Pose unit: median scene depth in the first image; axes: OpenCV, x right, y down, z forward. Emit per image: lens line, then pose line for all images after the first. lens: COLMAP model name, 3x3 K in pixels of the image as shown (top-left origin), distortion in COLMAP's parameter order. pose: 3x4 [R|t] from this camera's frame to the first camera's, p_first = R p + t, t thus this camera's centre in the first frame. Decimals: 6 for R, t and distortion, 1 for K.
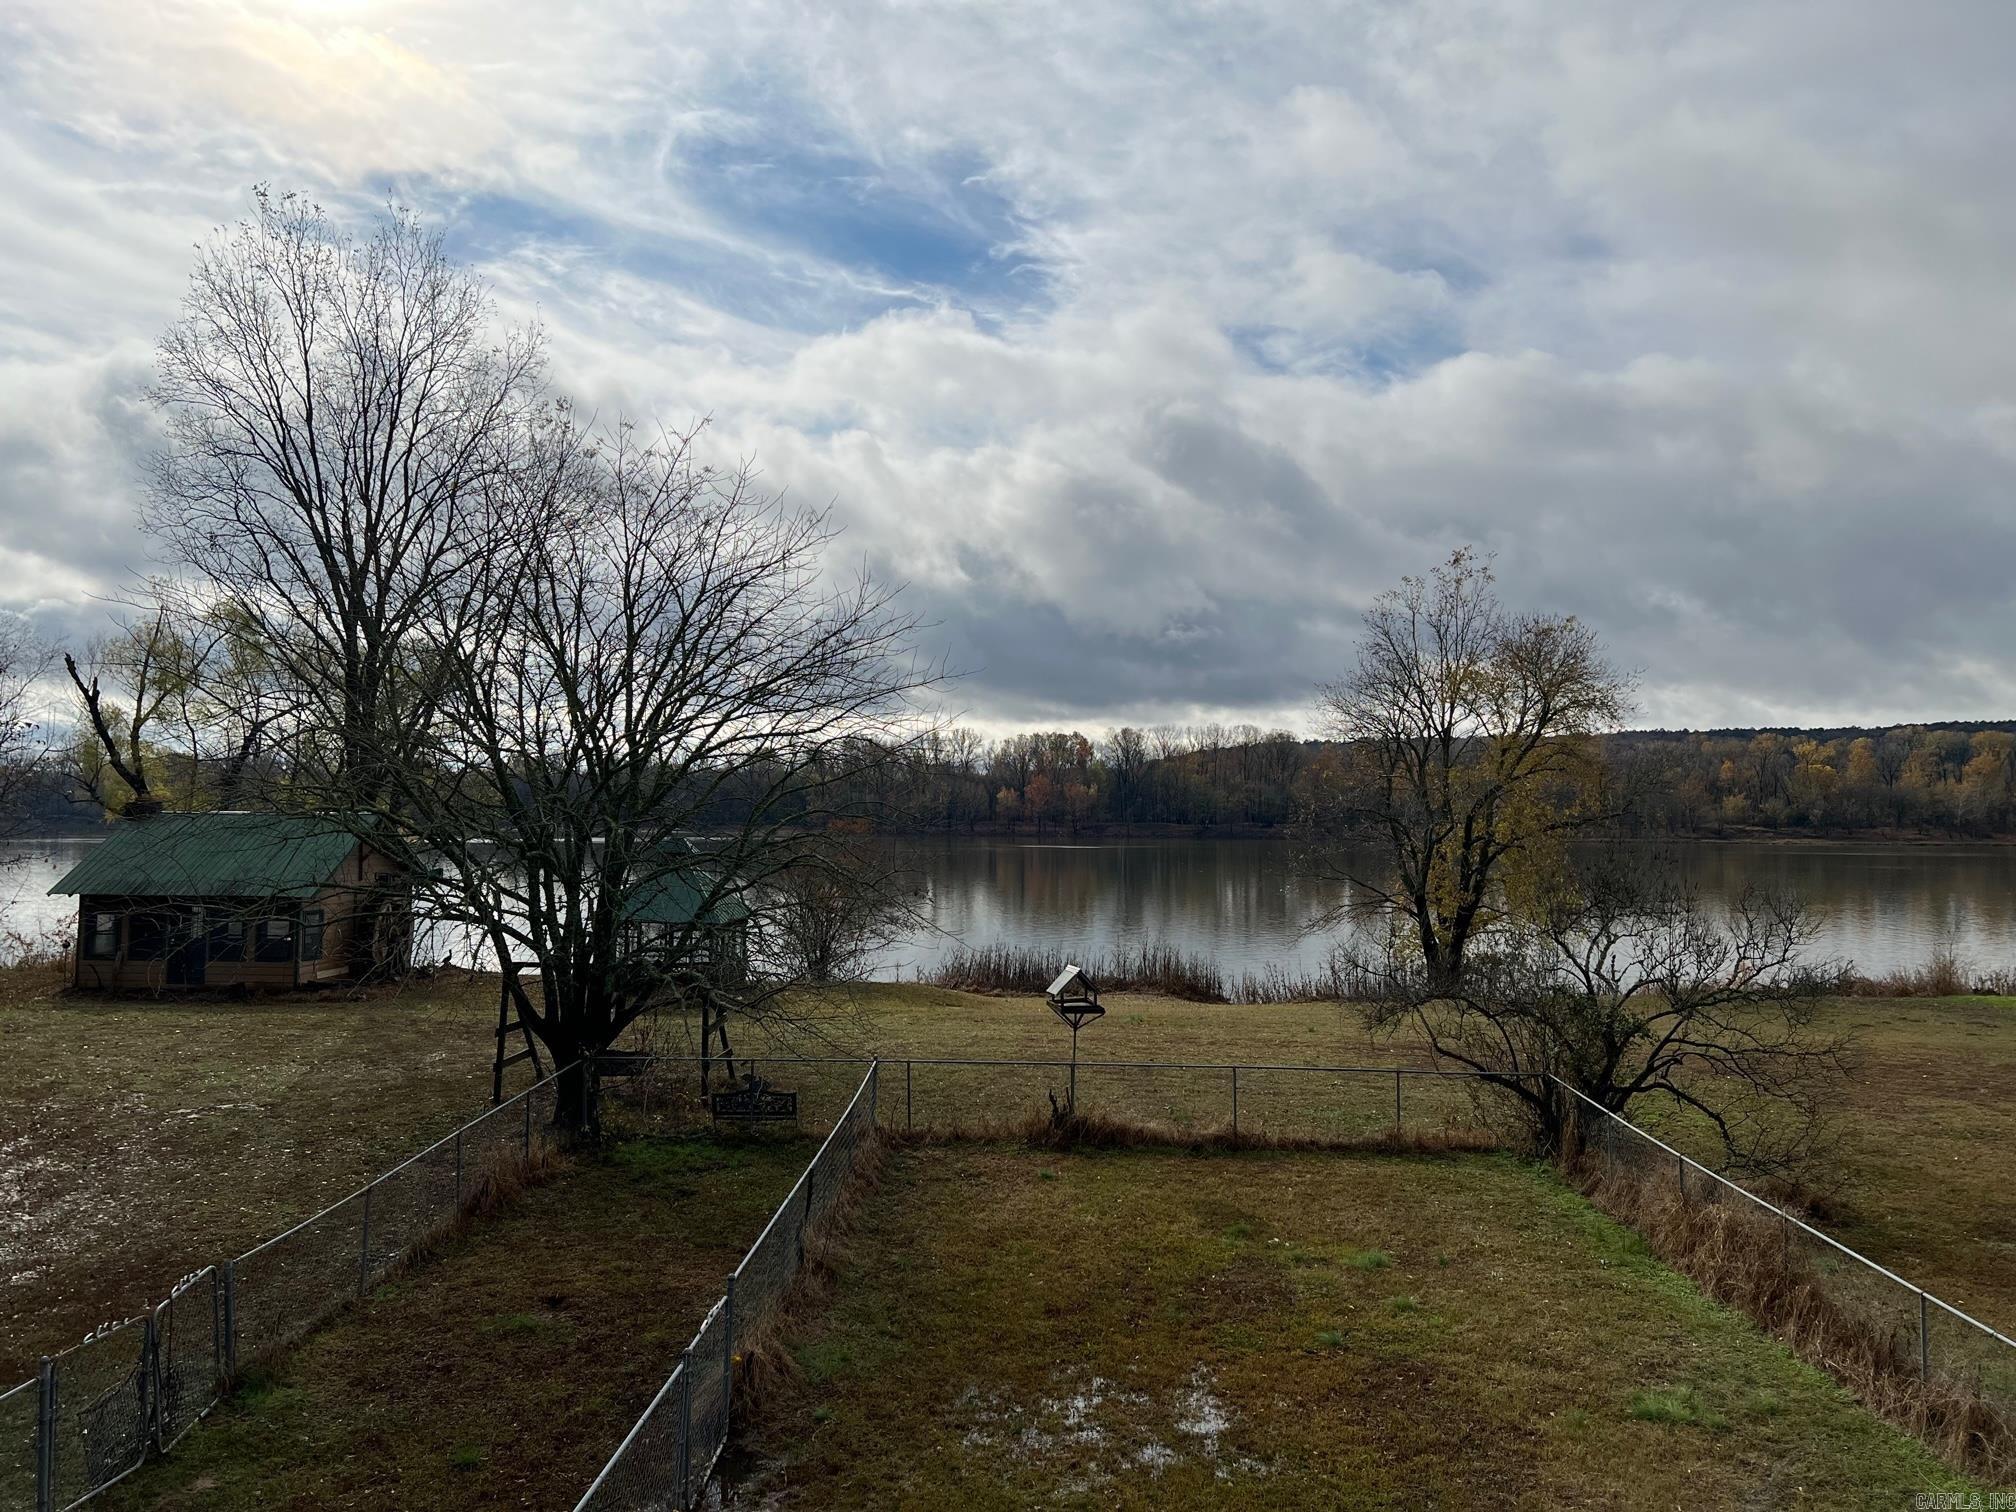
lens RADIAL K [[1508.9, 0, 998.7], [0, 1508.9, 758.5], [0, 0, 1]] dist [0.061999, -0.060256]
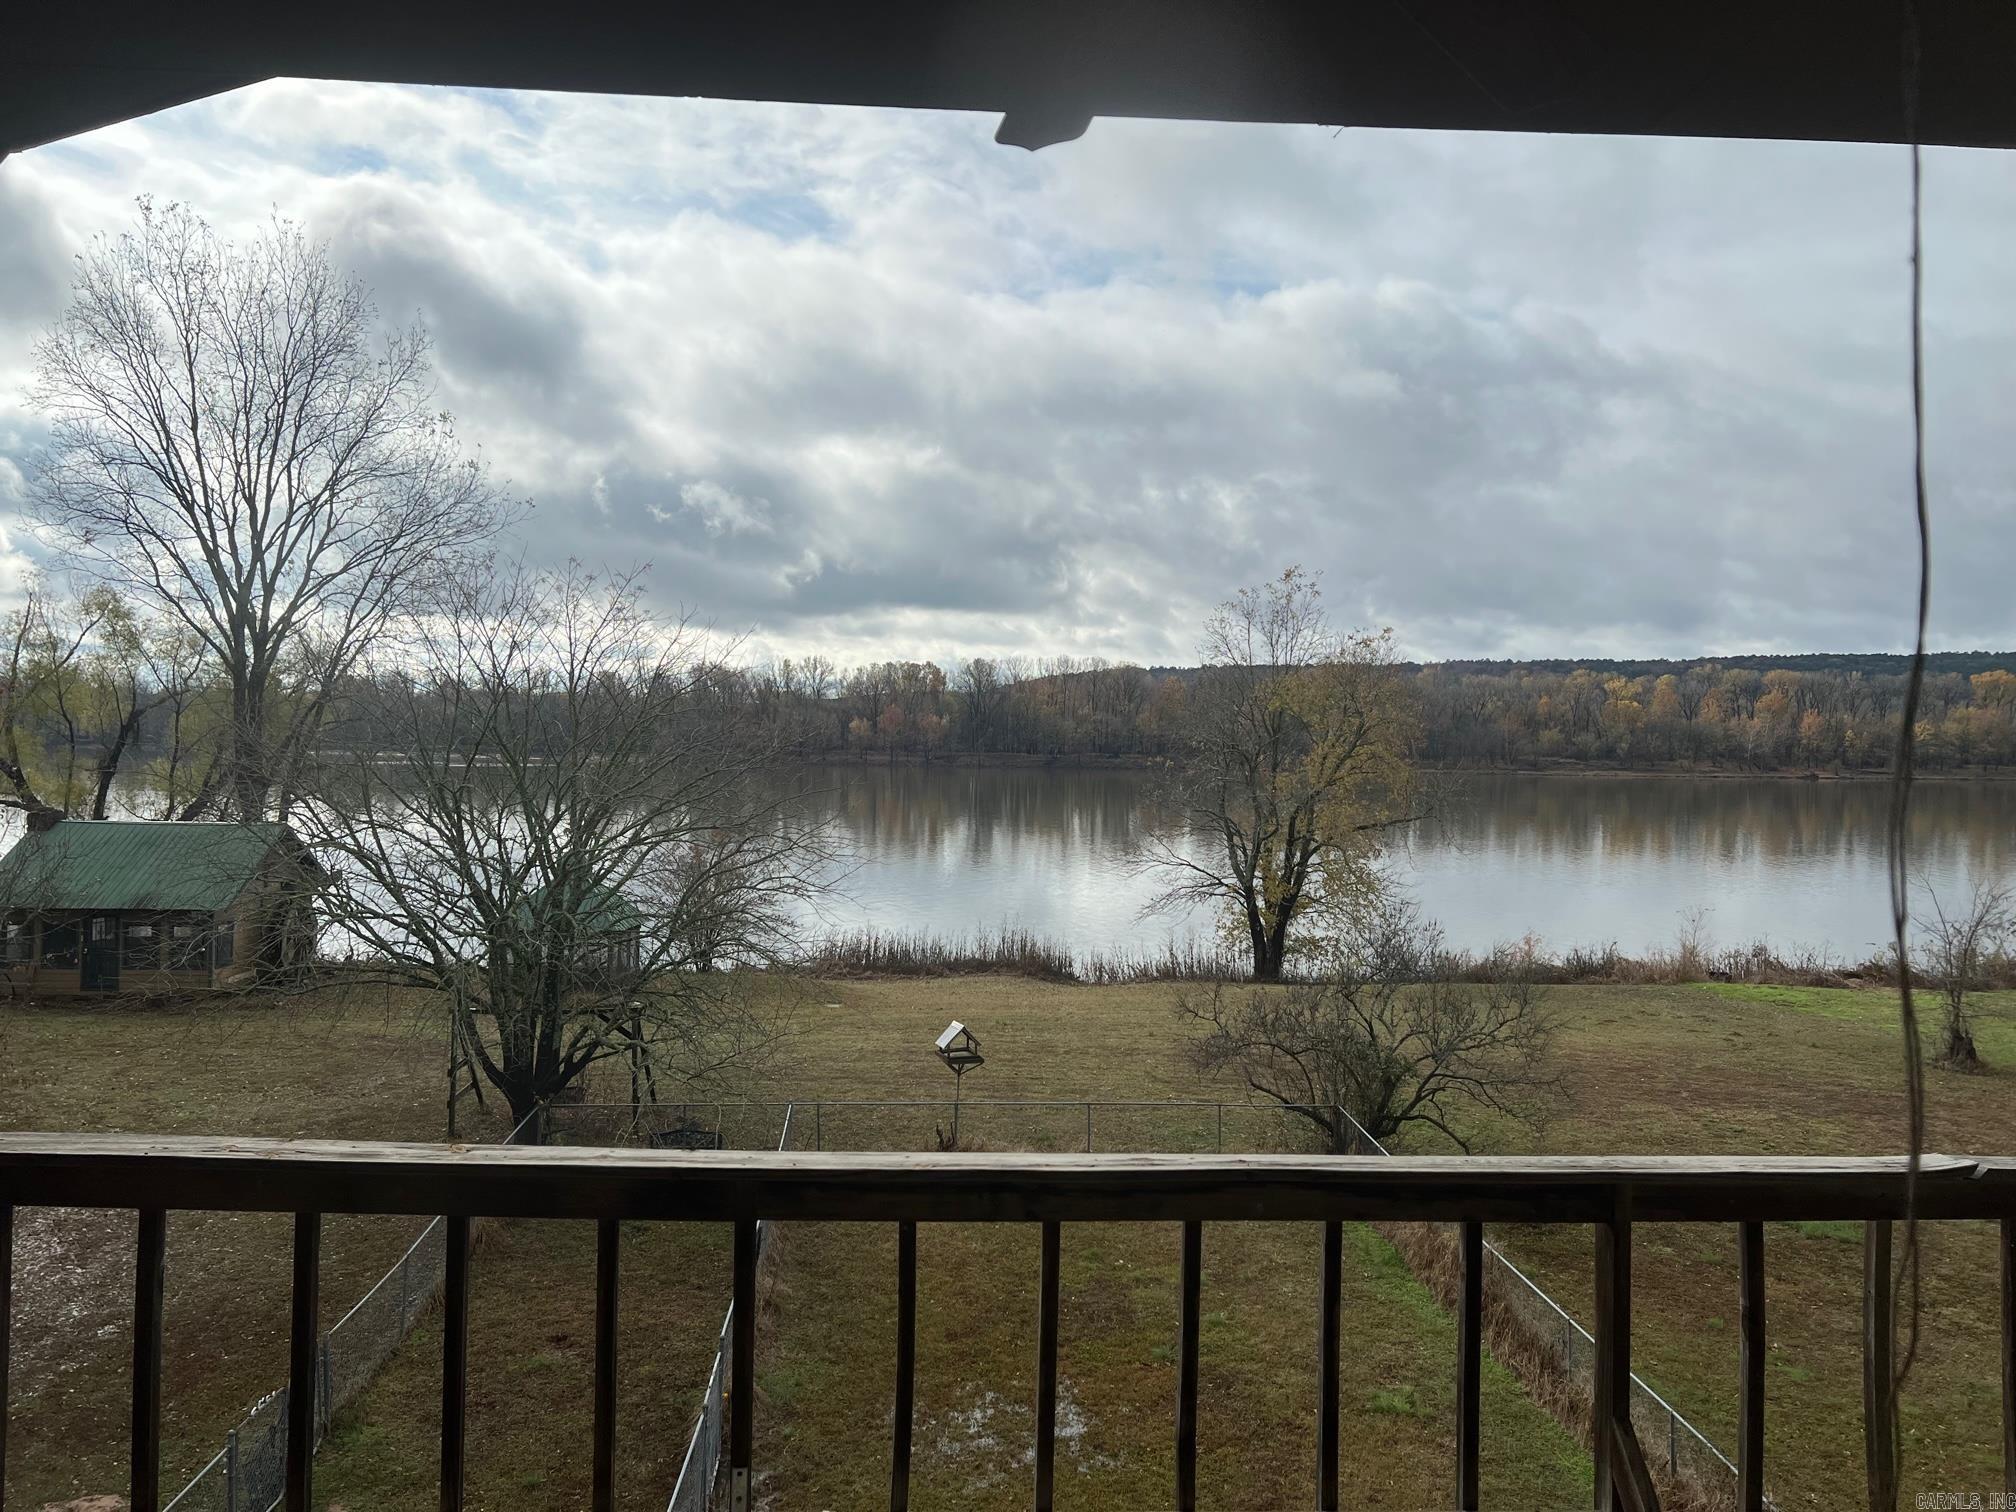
lens RADIAL K [[1508.9, 0, 992.9], [0, 1508.9, 754.3], [0, 0, 1]] dist [0.061999, -0.060256]
pose [[0.995410, 0.002975, 0.095660, -0.017430], [-0.007749, 0.998741, 0.049567, -0.062166], [-0.095392, -0.050081, 0.994179, -0.085933]]
